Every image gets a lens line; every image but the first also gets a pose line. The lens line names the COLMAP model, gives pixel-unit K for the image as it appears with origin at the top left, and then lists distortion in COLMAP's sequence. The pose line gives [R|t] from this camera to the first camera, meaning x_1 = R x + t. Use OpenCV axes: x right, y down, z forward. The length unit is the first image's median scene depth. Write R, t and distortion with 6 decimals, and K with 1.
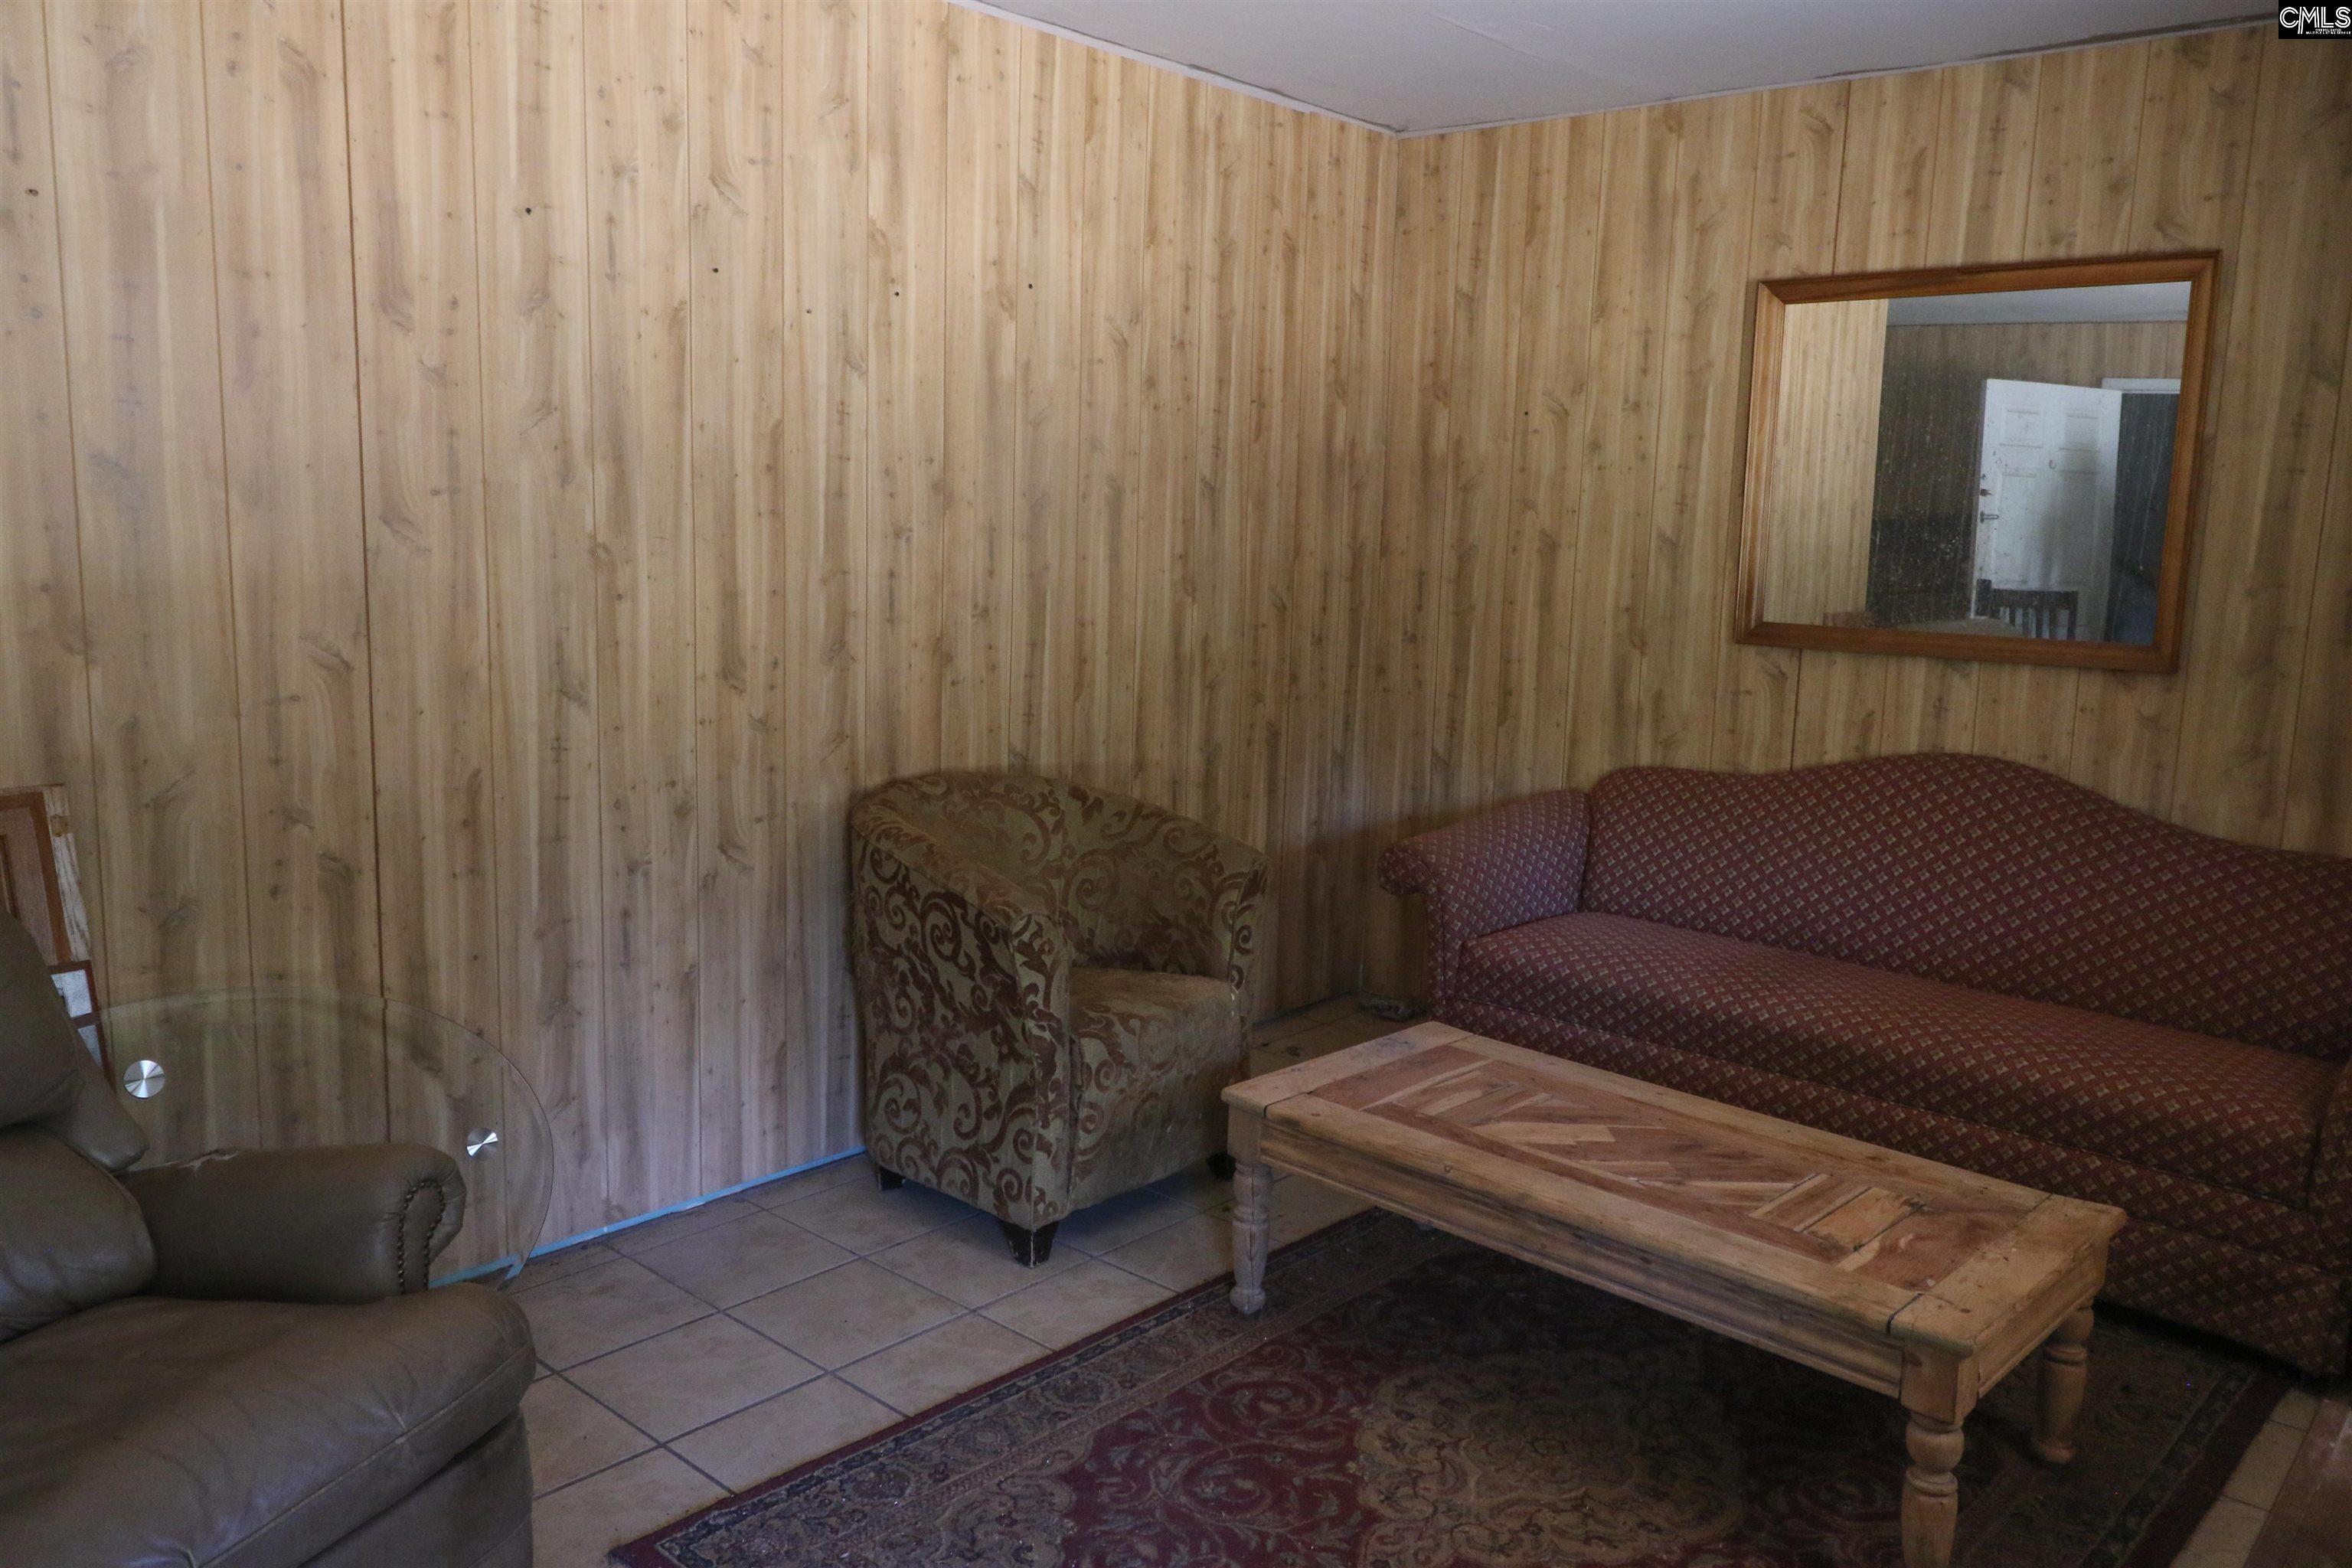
lens RADIAL K [[1757.7, 0, 1181.9], [0, 1757.7, 777.6], [0, 0, 1]] dist [0.015859, -0.011487]
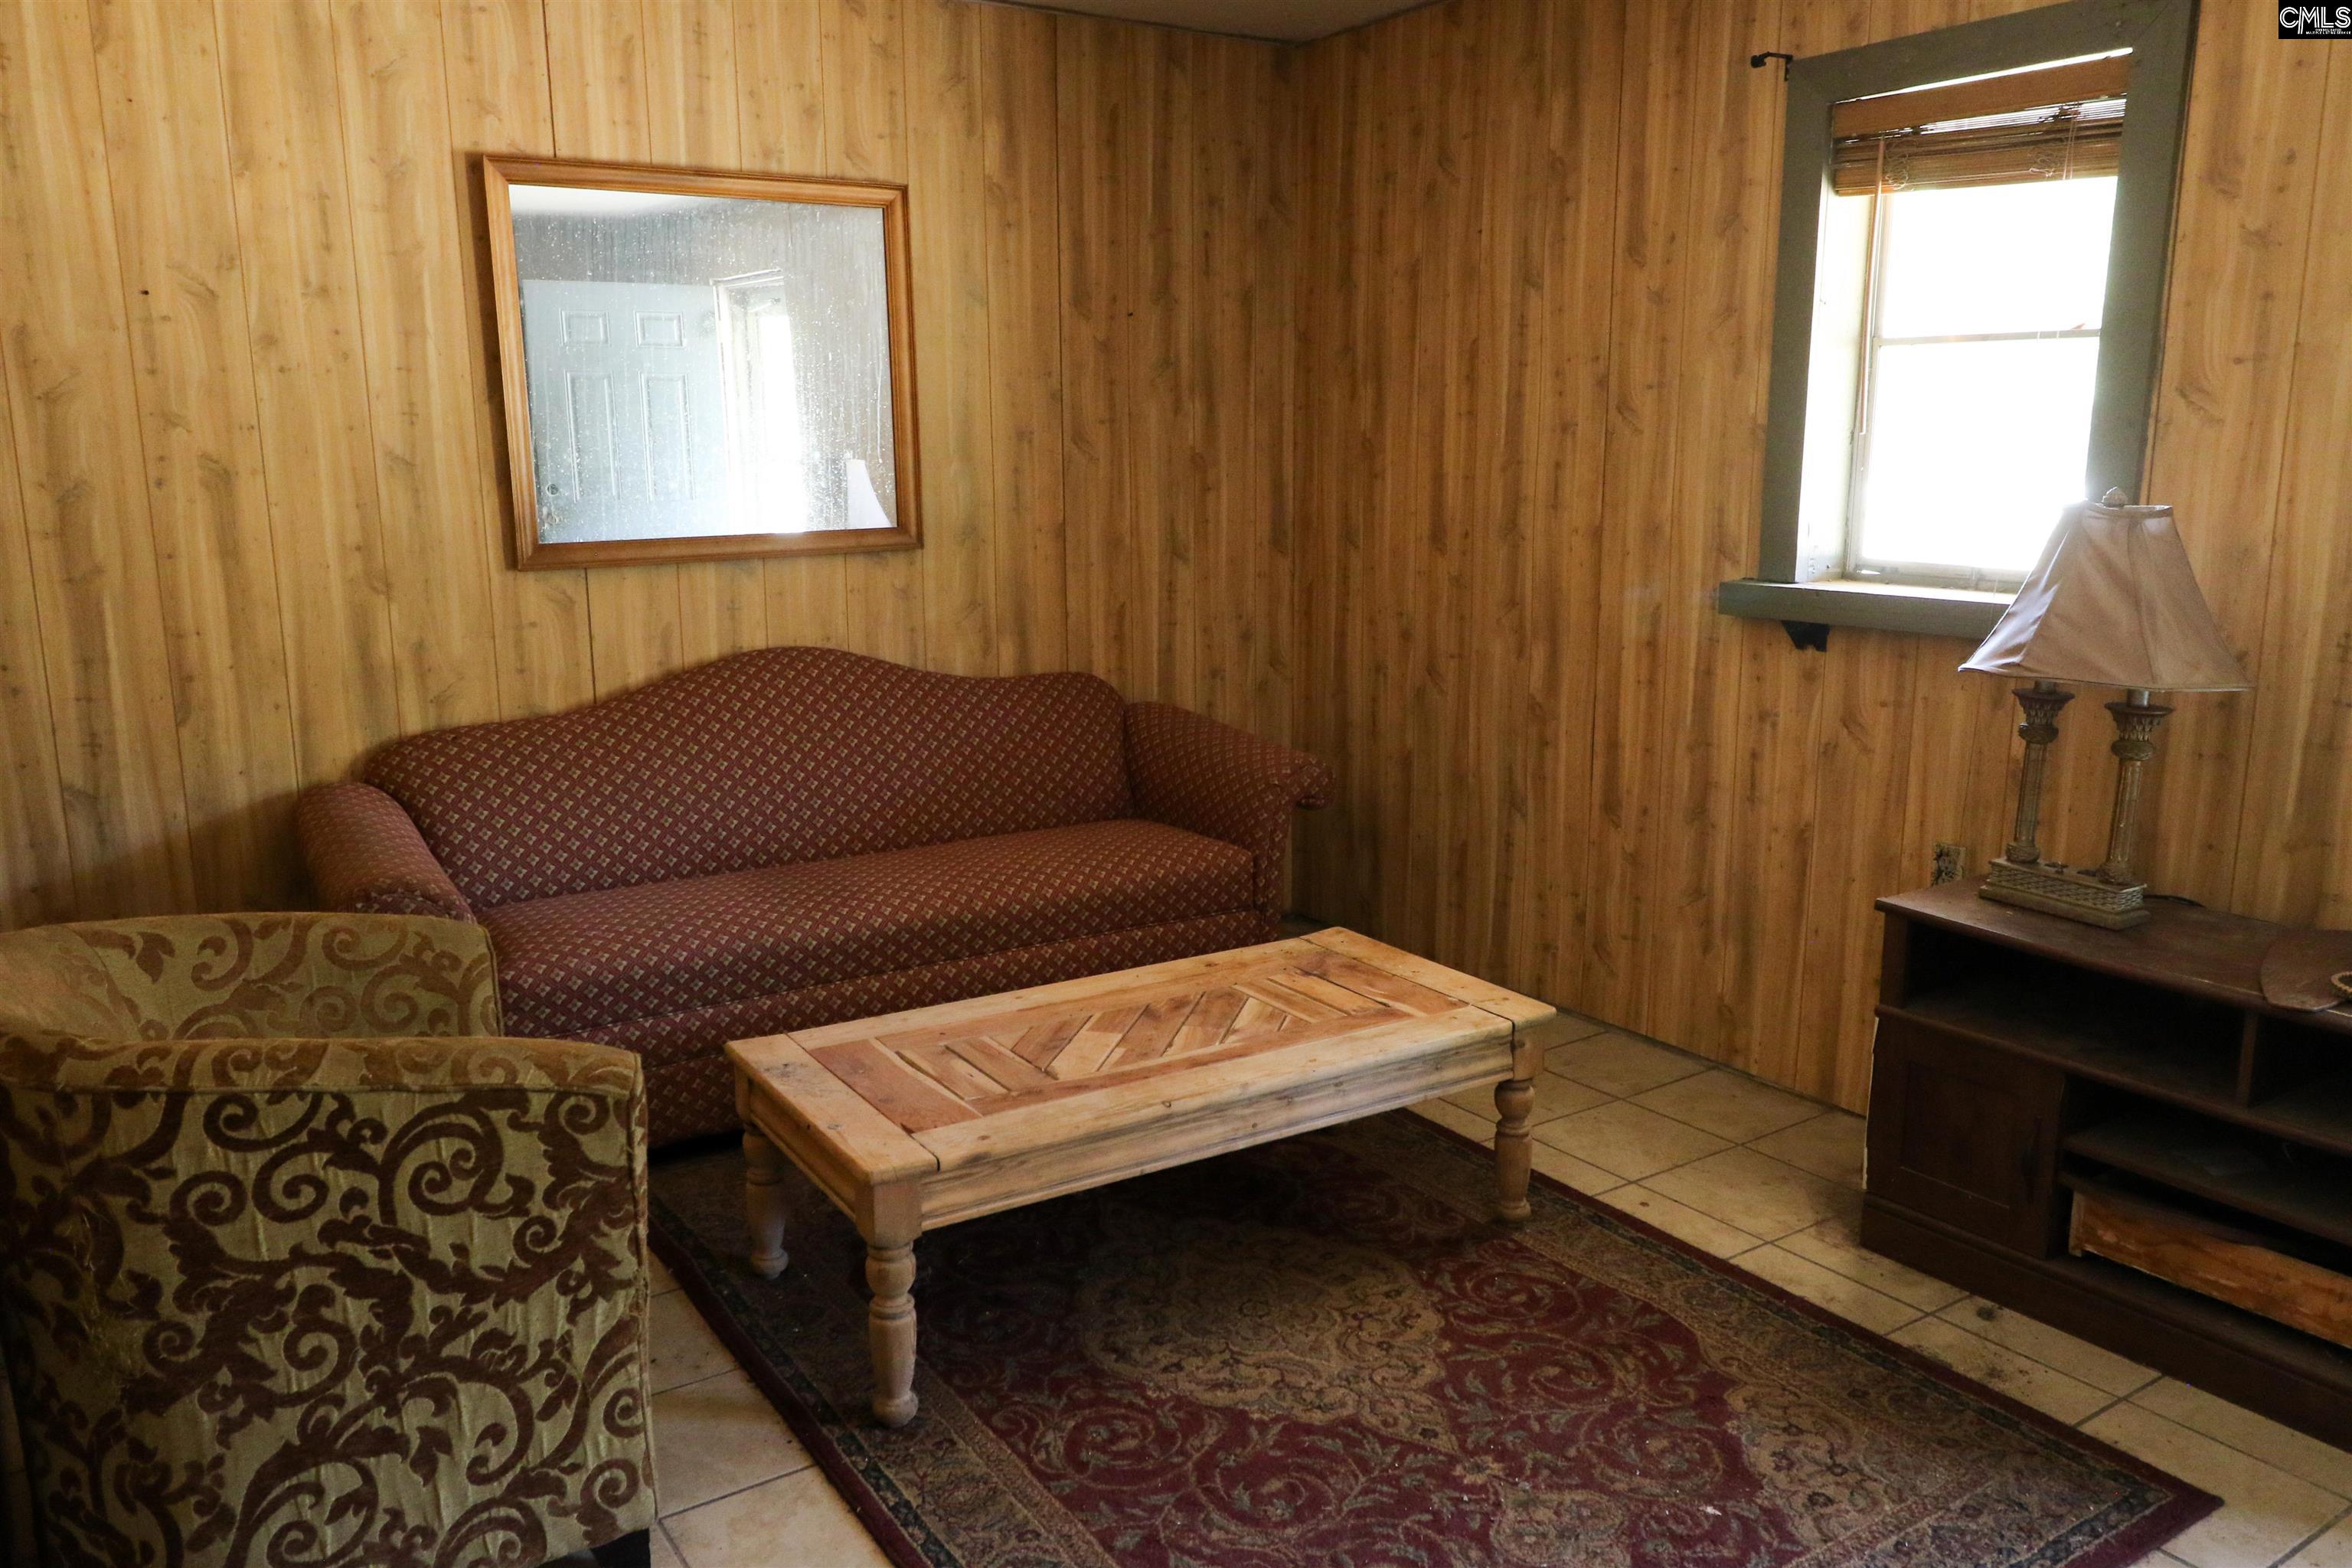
lens RADIAL K [[1757.7, 0, 1169.8], [0, 1757.7, 779.4], [0, 0, 1]] dist [0.015859, -0.011487]
pose [[0.253239, -0.217733, 0.942583, -0.573362], [0.166699, 0.969590, 0.179185, -0.098420], [-0.952933, 0.111751, 0.281834, 0.562283]]
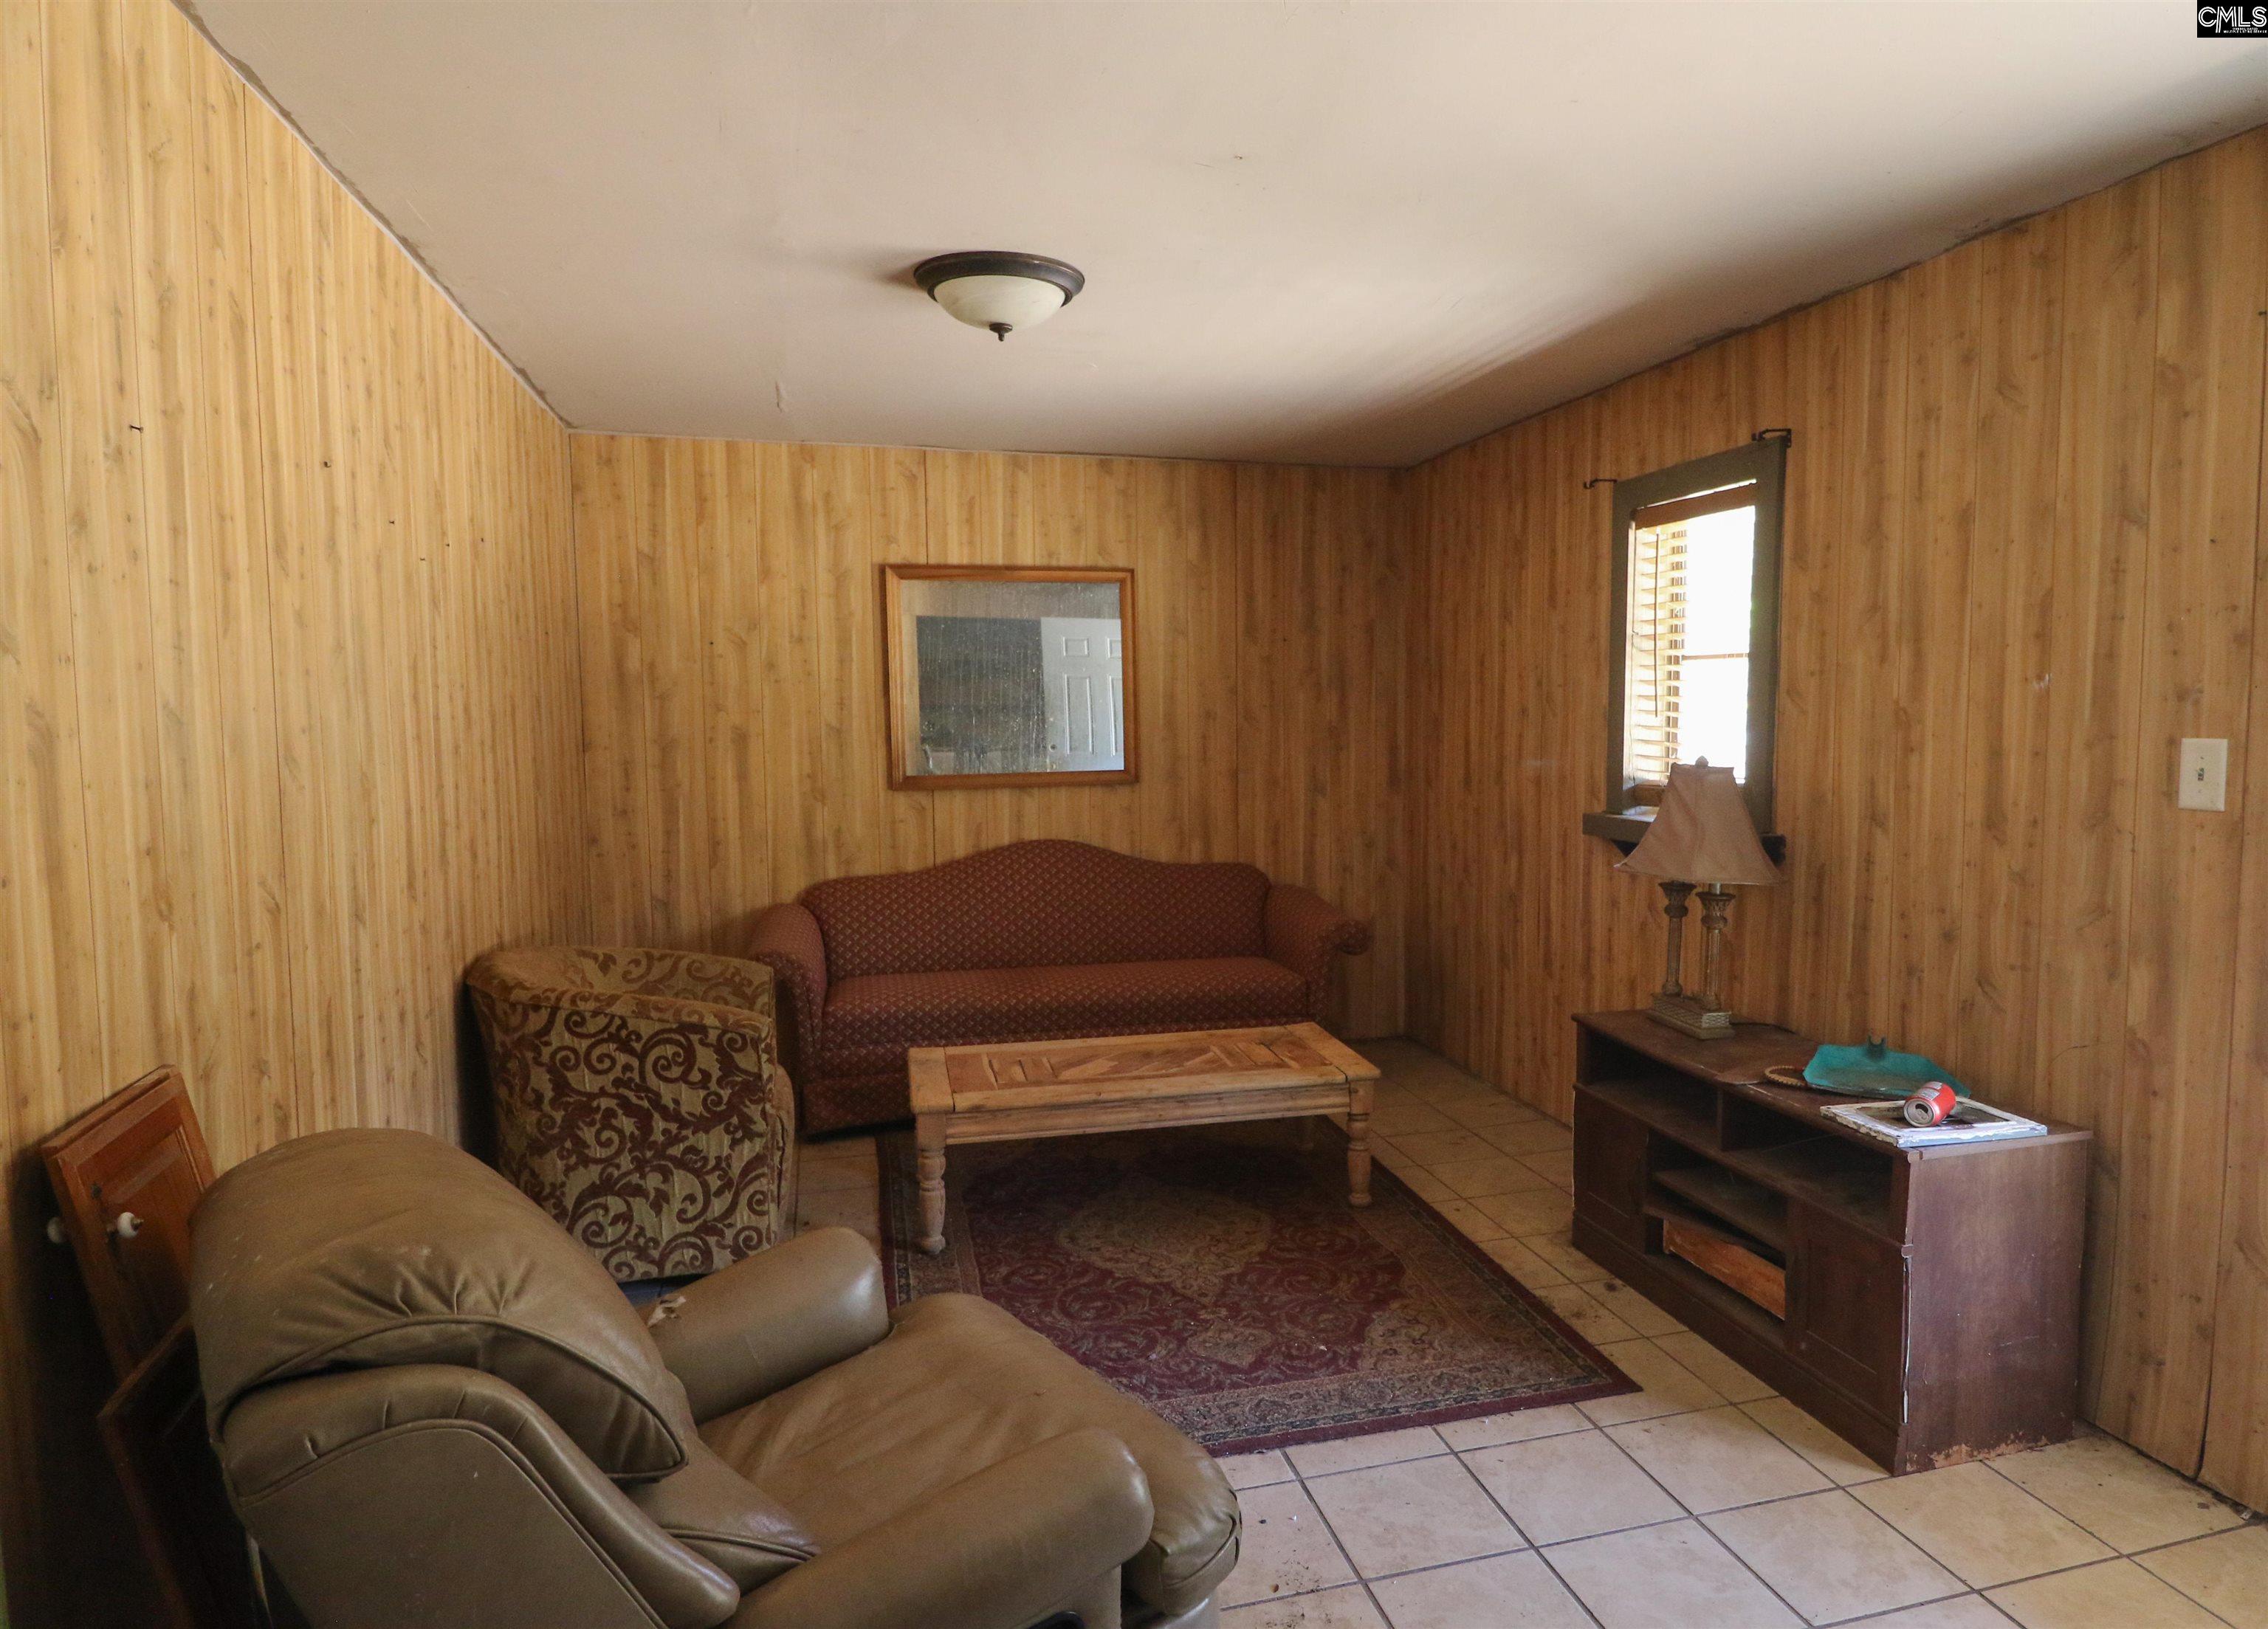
lens RADIAL K [[1377.6, 0, 1220.0], [0, 1377.6, 810.0], [0, 0, 1]] dist [0.006957, -0.001352]
pose [[0.539089, -0.096277, 0.836728, -0.695476], [0.154785, 0.987850, 0.013940, -0.039061], [-0.827904, 0.121998, 0.547441, 0.111388]]
